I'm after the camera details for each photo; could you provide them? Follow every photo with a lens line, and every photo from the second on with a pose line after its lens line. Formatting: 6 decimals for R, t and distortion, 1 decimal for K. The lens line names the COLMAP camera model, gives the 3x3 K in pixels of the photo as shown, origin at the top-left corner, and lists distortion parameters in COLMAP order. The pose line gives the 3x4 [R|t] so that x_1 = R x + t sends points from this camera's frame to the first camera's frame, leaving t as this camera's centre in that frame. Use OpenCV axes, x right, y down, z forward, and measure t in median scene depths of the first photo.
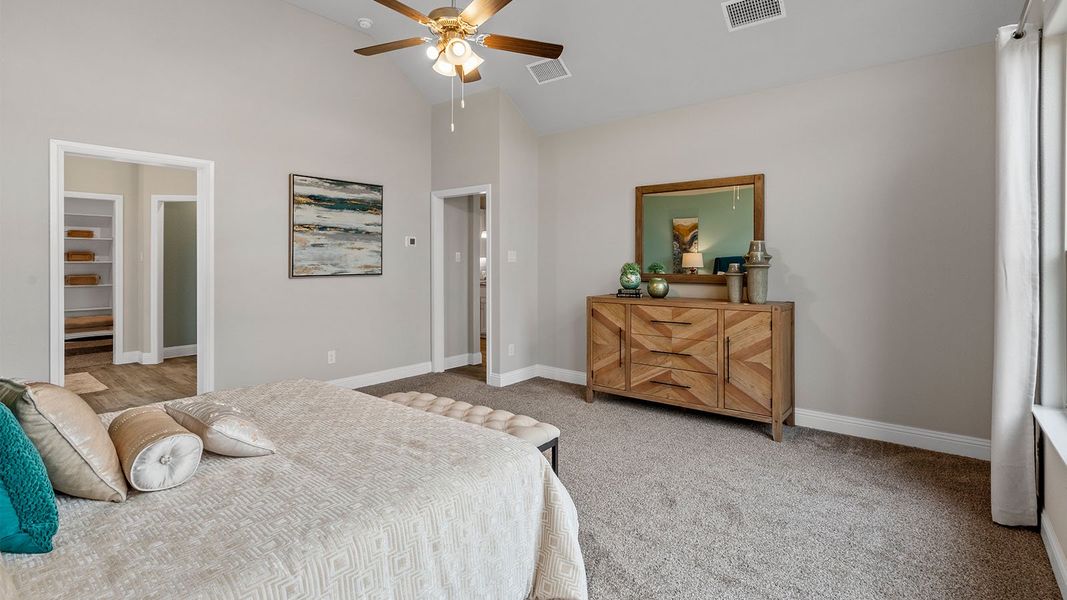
lens RADIAL K [[488.7, 0, 537.6], [0, 488.7, 298.7], [0, 0, 1]] dist [-0.002607, -0.000100]
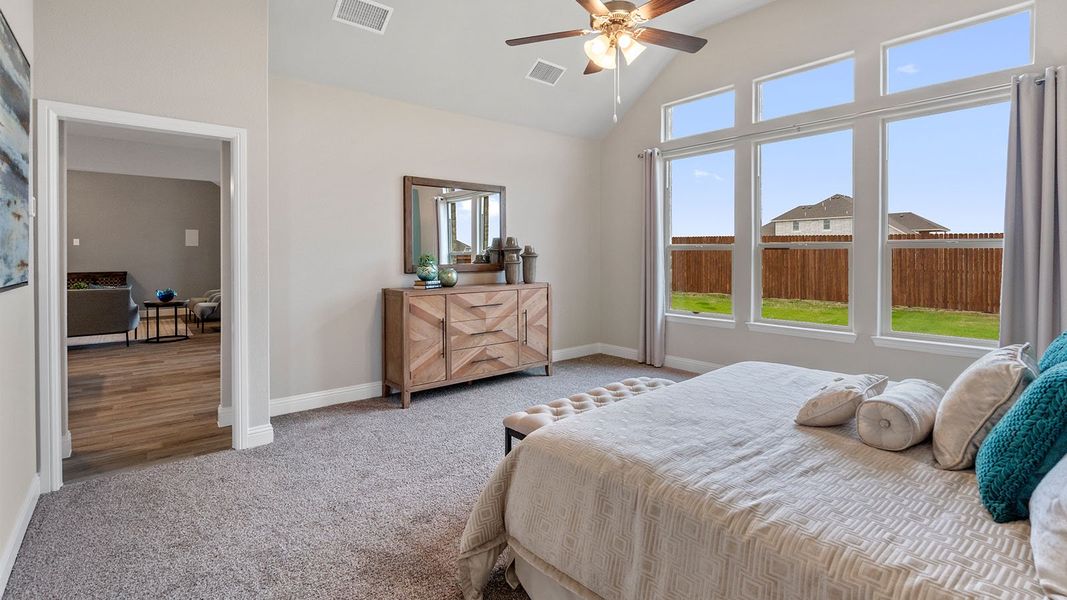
lens RADIAL K [[488.7, 0, 511.2], [0, 488.7, 299.8], [0, 0, 1]] dist [-0.002607, -0.000100]
pose [[0.228566, -0.089118, 0.969441, -0.815161], [0.083531, 0.993924, 0.071675, -0.041495], [-0.969938, 0.064596, 0.234621, 0.667498]]
